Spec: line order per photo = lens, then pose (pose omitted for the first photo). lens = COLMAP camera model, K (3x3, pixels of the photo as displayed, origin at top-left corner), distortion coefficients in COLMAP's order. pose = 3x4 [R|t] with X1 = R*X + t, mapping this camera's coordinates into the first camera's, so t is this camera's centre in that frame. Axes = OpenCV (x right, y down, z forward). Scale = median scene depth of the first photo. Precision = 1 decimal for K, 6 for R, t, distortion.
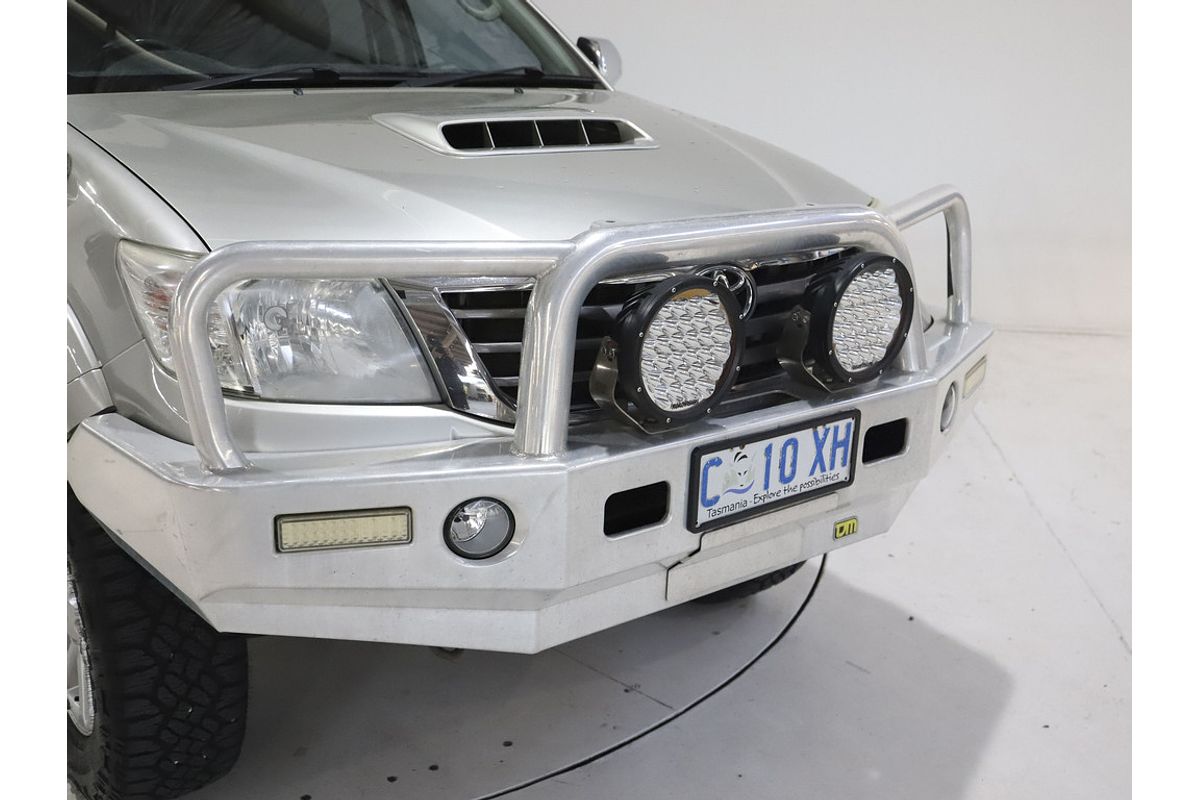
lens RADIAL K [[1149.8, 0, 607.1], [0, 1149.8, 403.9], [0, 0, 1]] dist [0.003035, 0.000000]
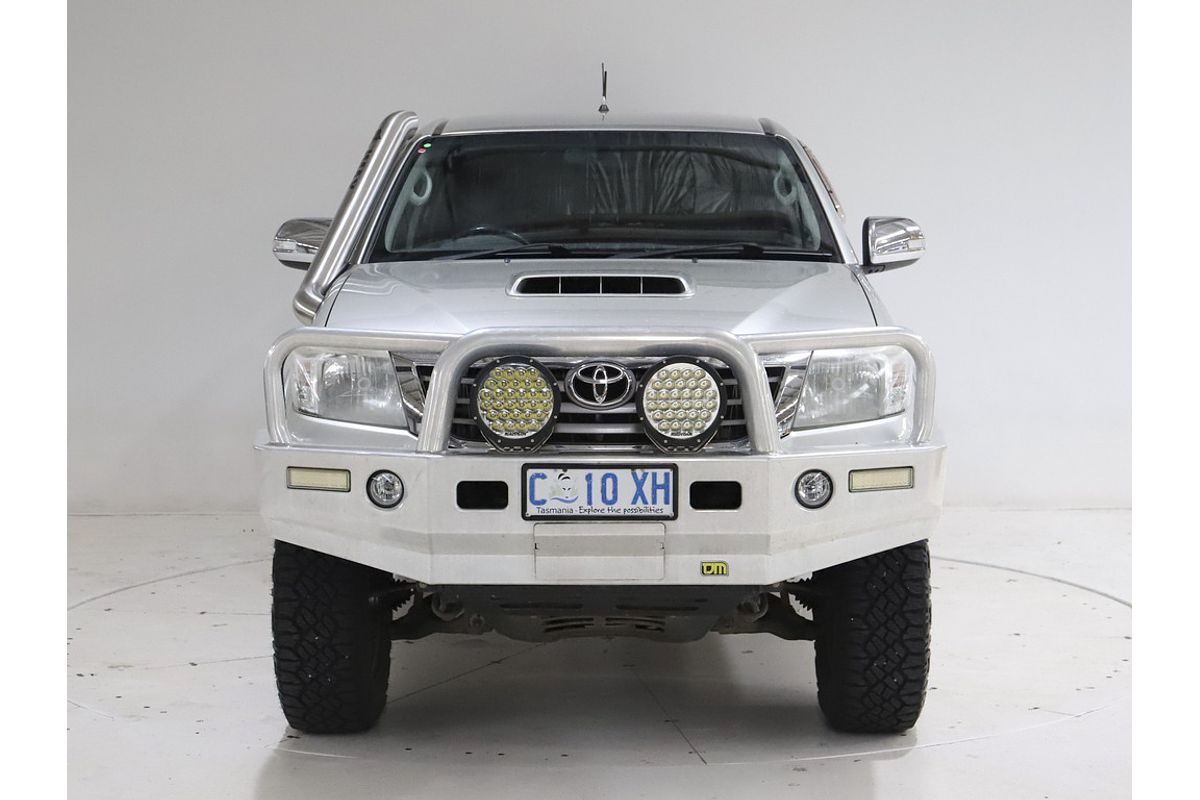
lens RADIAL K [[1765.2, 0, 599.8], [0, 1765.2, 400.5], [0, 0, 1]] dist [-0.027312, 0.000000]
pose [[0.825464, 0.038329, -0.563152, 1.431946], [-0.152698, 0.975655, -0.157418, 0.299856], [0.543408, 0.215935, 0.811221, -0.889495]]
